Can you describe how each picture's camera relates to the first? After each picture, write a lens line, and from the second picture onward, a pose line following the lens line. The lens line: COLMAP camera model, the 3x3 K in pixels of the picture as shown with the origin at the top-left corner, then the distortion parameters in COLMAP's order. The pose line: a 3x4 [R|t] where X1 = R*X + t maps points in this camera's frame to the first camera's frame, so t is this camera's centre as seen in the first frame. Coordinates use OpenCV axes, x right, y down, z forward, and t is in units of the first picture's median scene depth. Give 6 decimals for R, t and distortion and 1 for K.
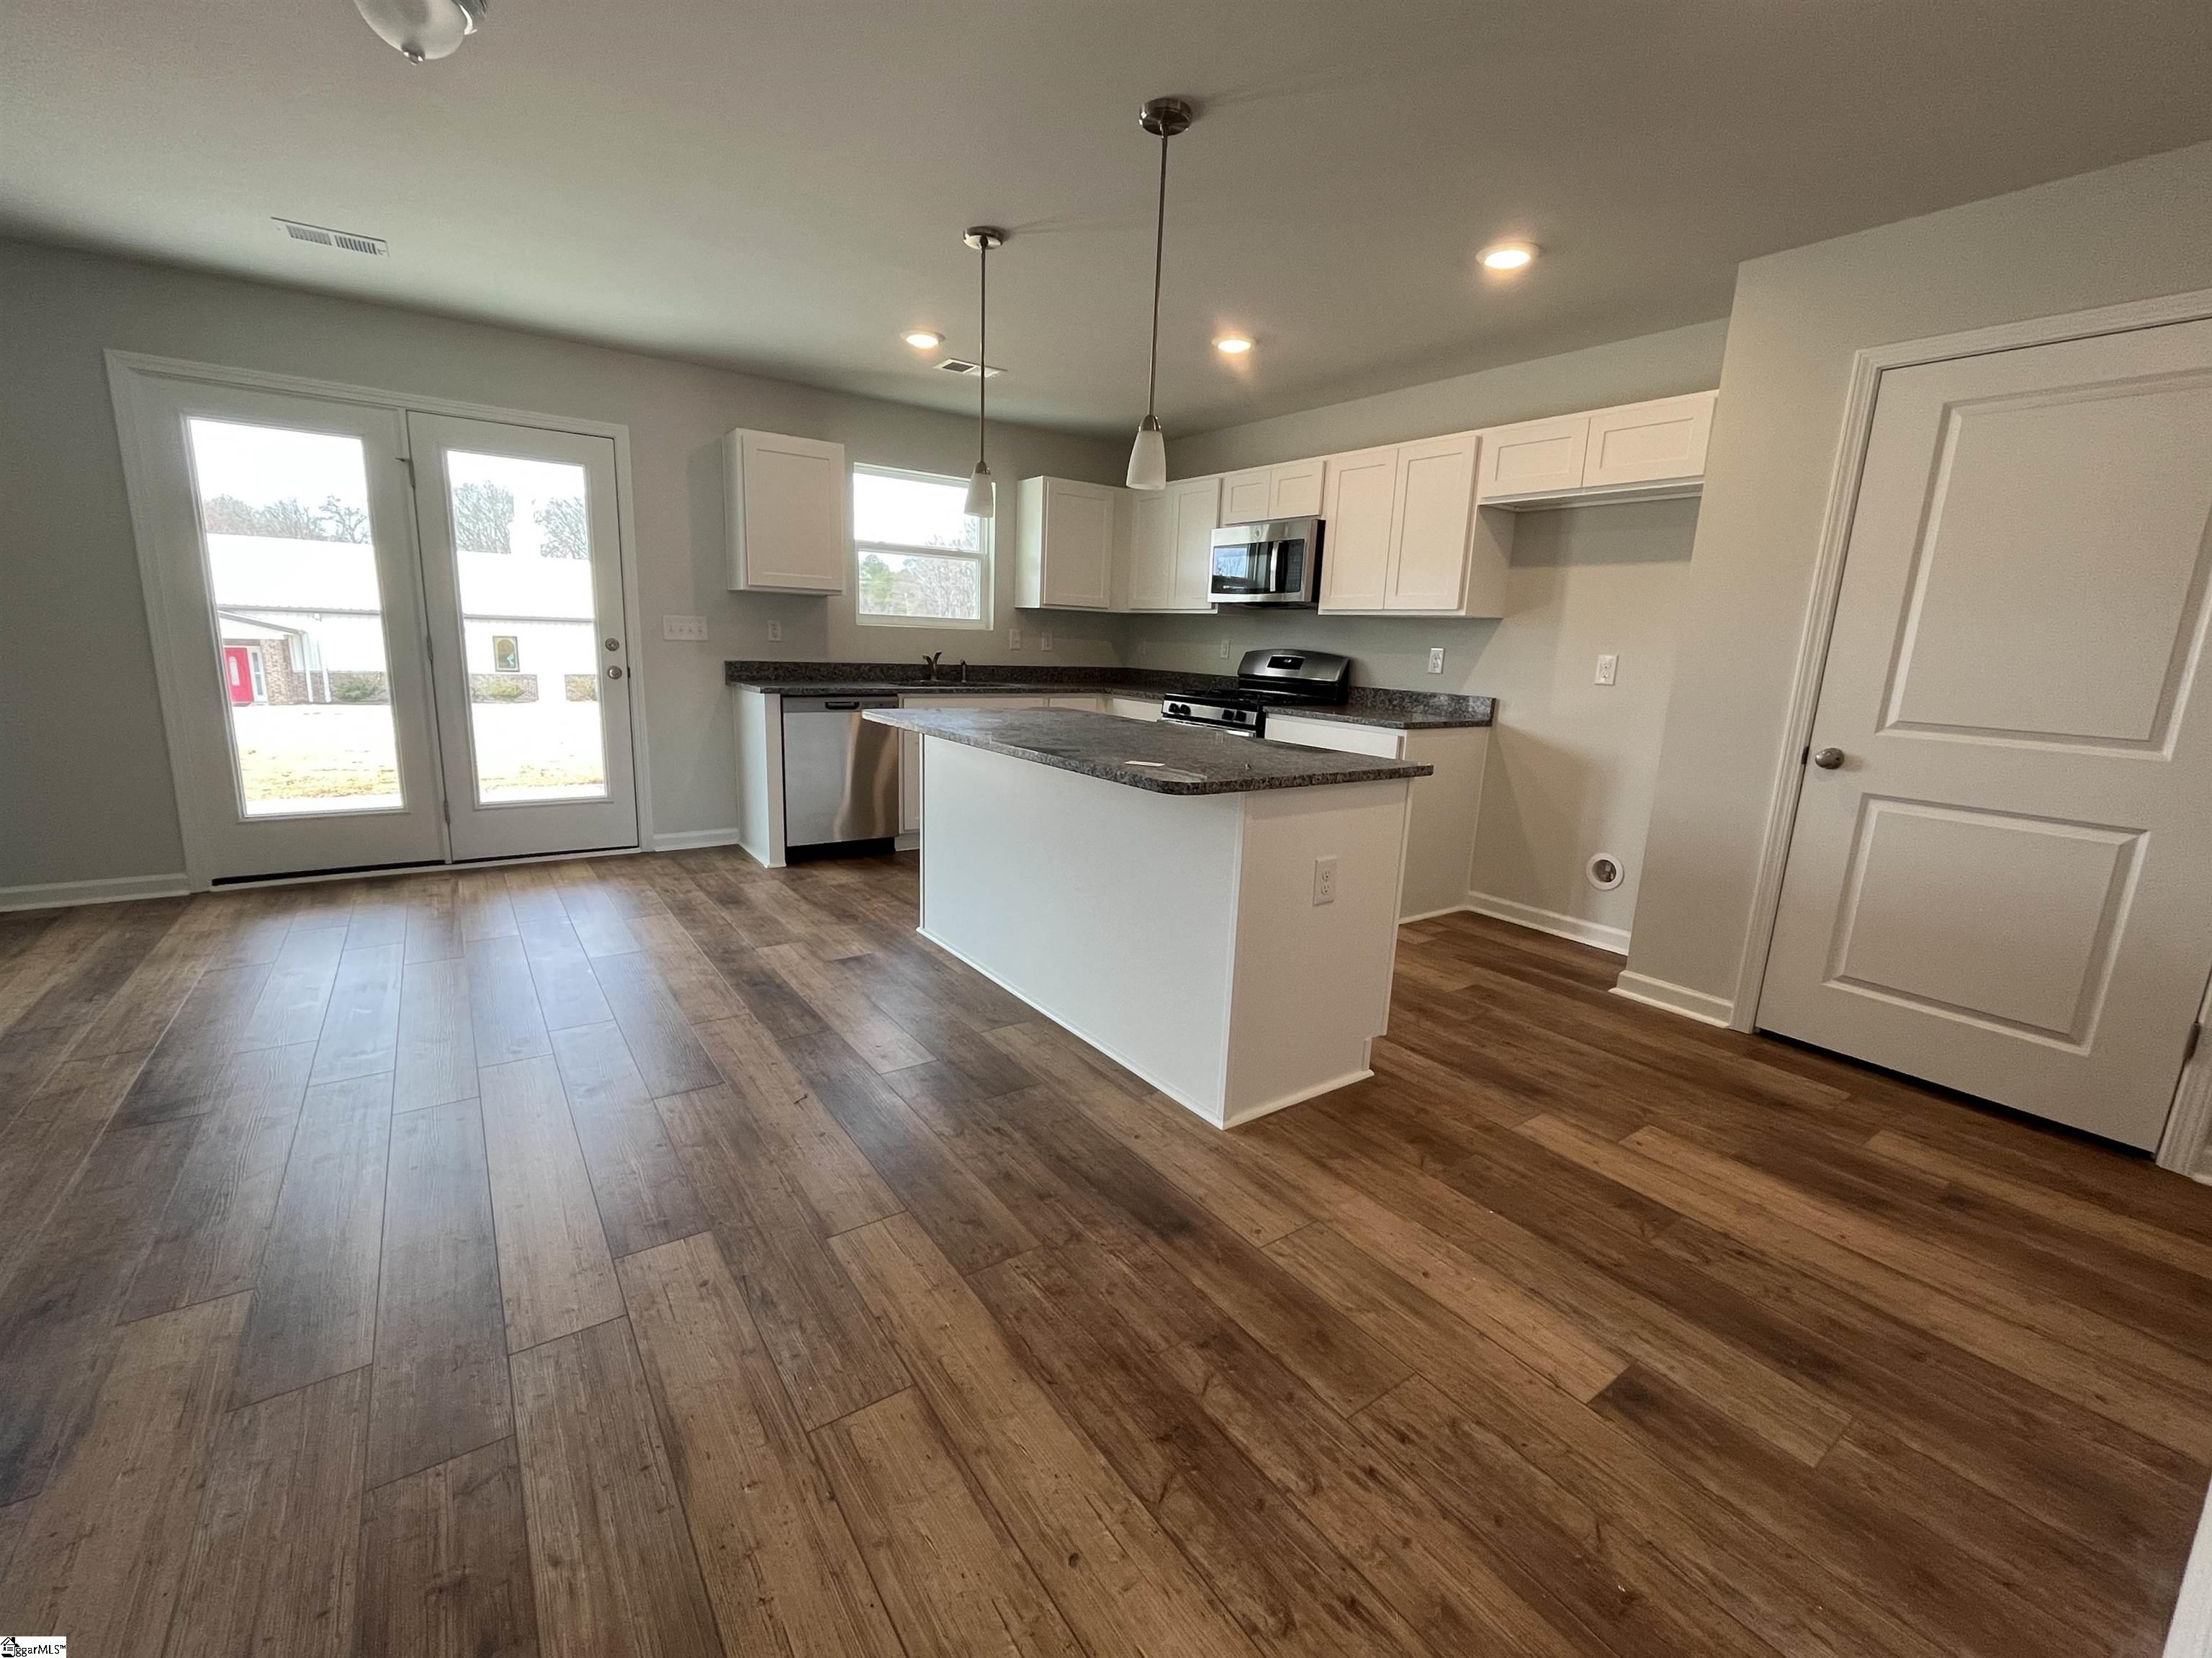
lens RADIAL K [[932.6, 0, 1105.5], [0, 932.6, 821.3], [0, 0, 1]] dist [-0.005918, 0.000649]
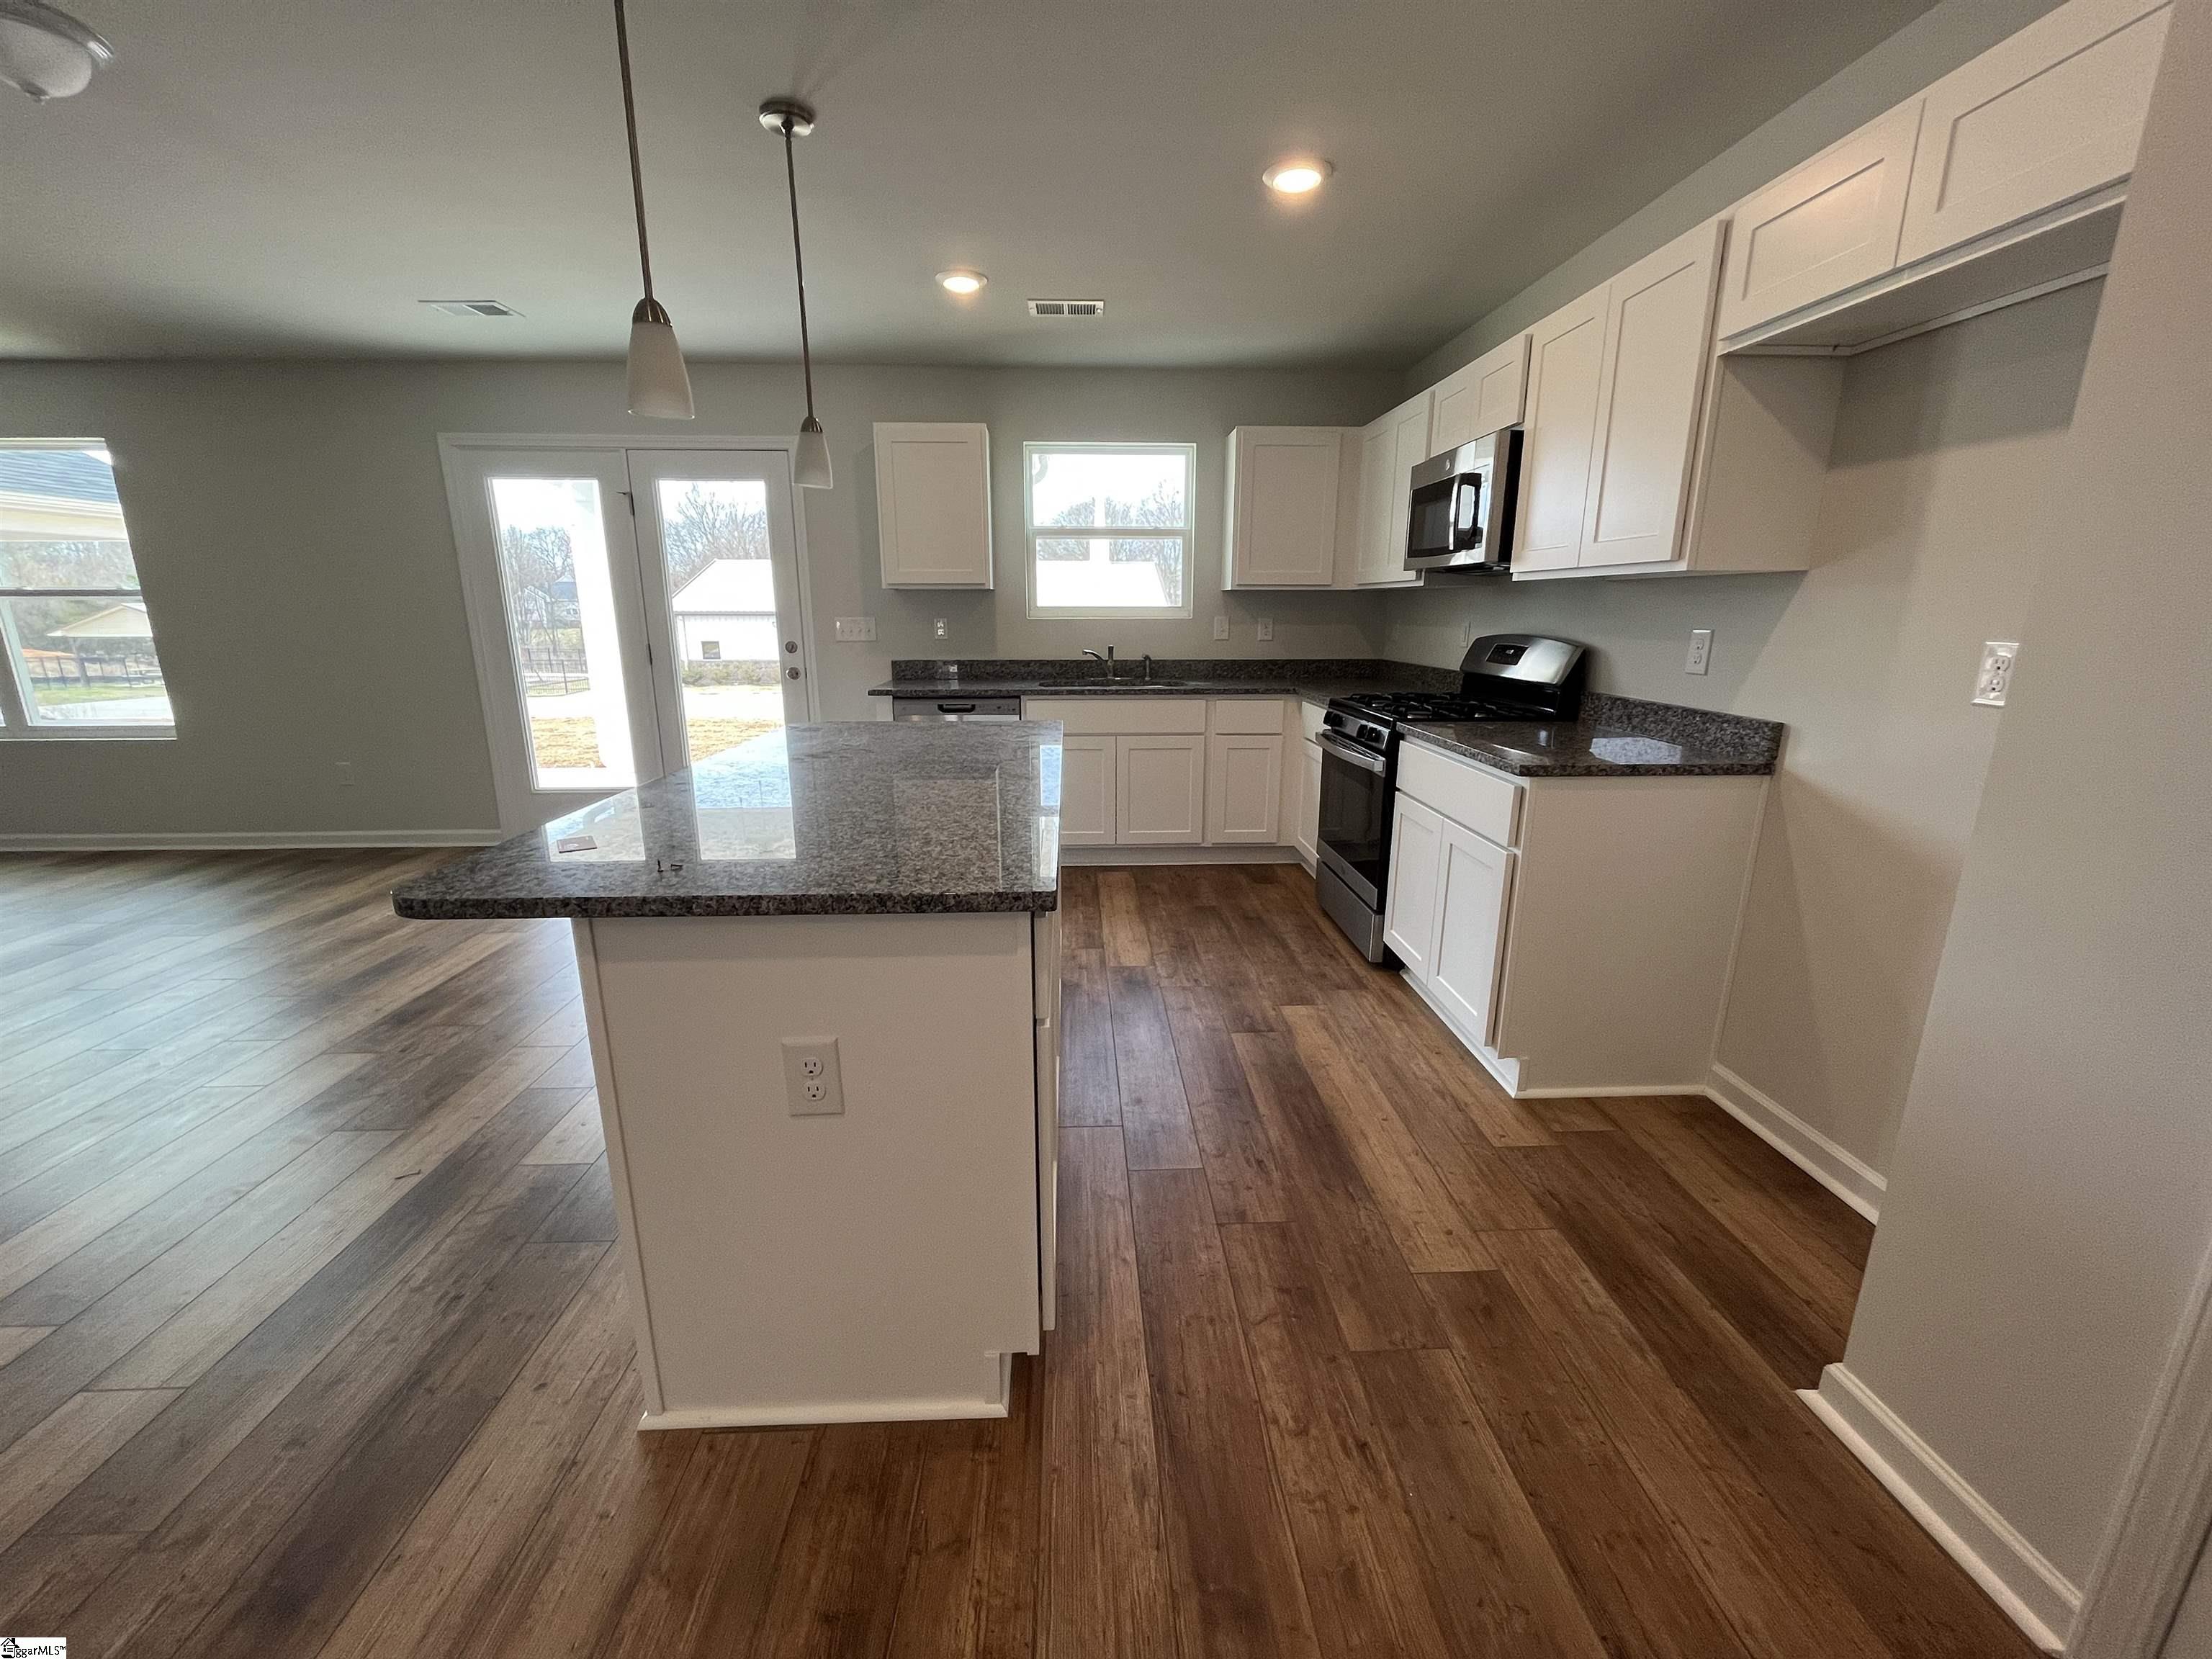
lens RADIAL K [[893.2, 0, 1105.6], [0, 893.2, 823.3], [0, 0, 1]] dist [-0.003624, -0.000198]
pose [[0.837967, 0.088600, -0.538480, 0.383319], [-0.073033, 0.996063, 0.050238, -0.074397], [0.540812, -0.002771, 0.841139, 0.373189]]
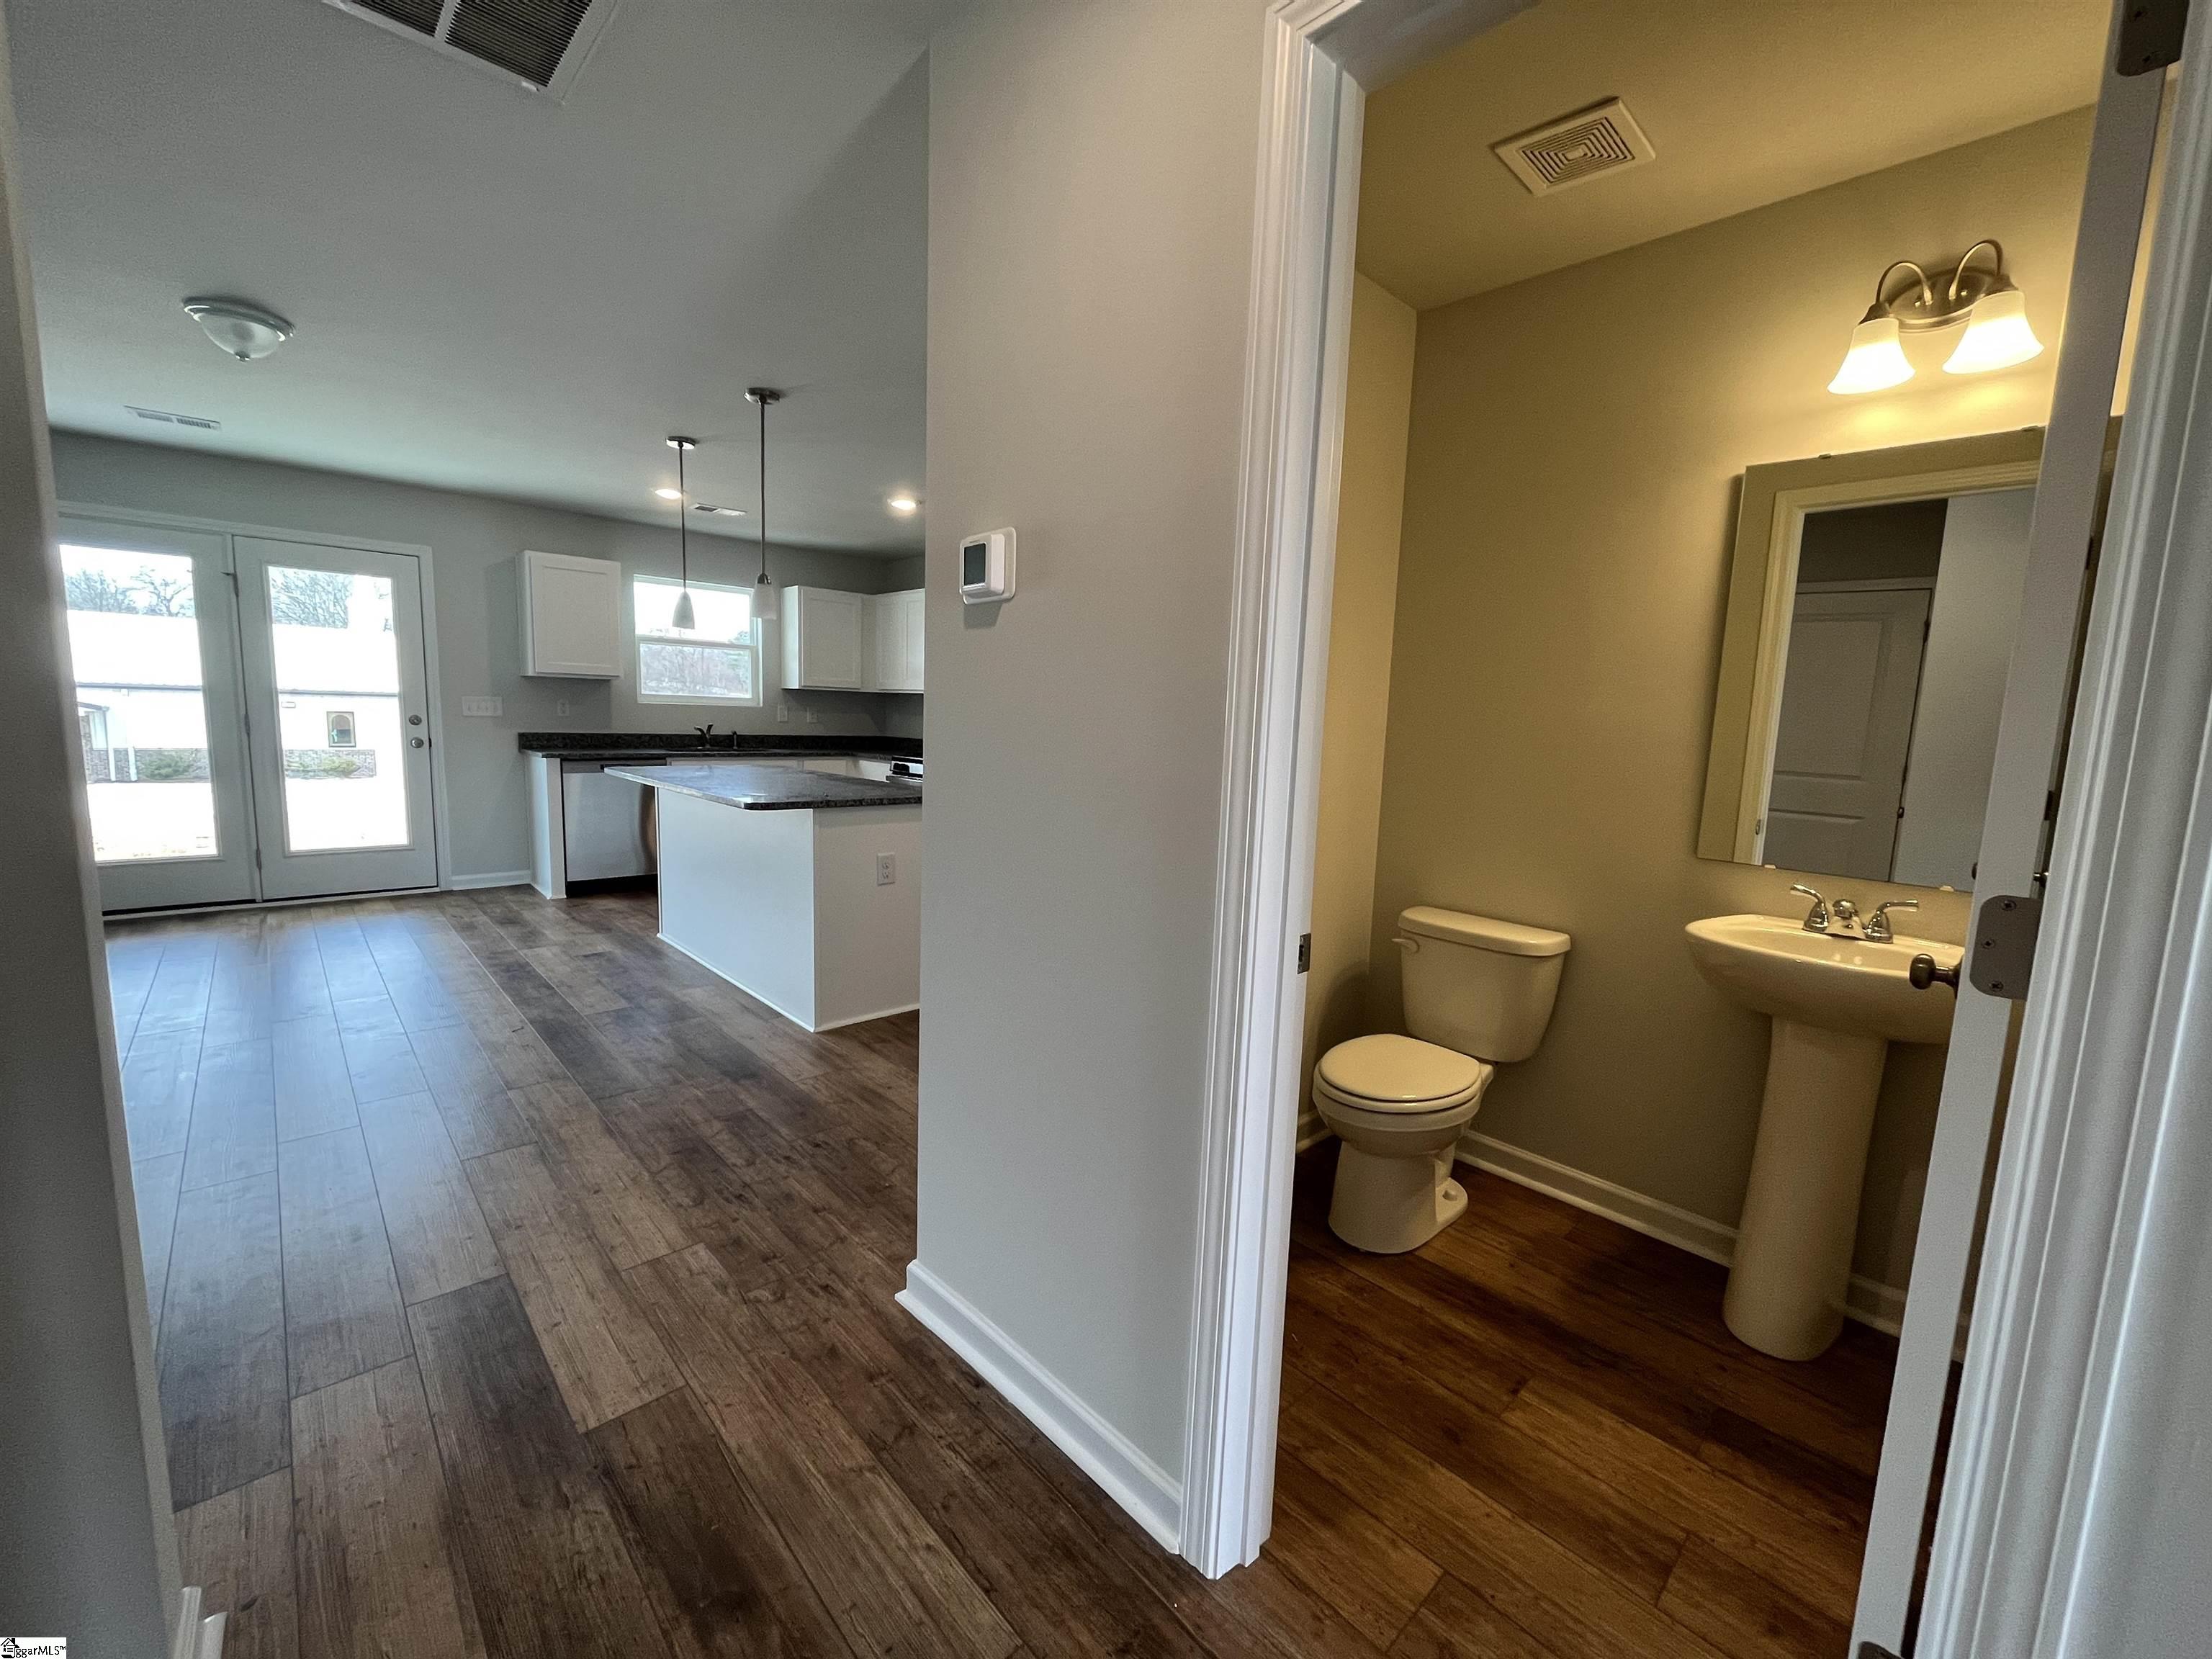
lens RADIAL K [[893.2, 0, 1103.6], [0, 893.2, 821.3], [0, 0, 1]] dist [-0.003624, -0.000198]
pose [[0.990502, -0.021438, 0.135814, 0.228646], [0.030903, 0.997208, -0.067972, 0.056136], [-0.133978, 0.071524, 0.988400, -0.301140]]
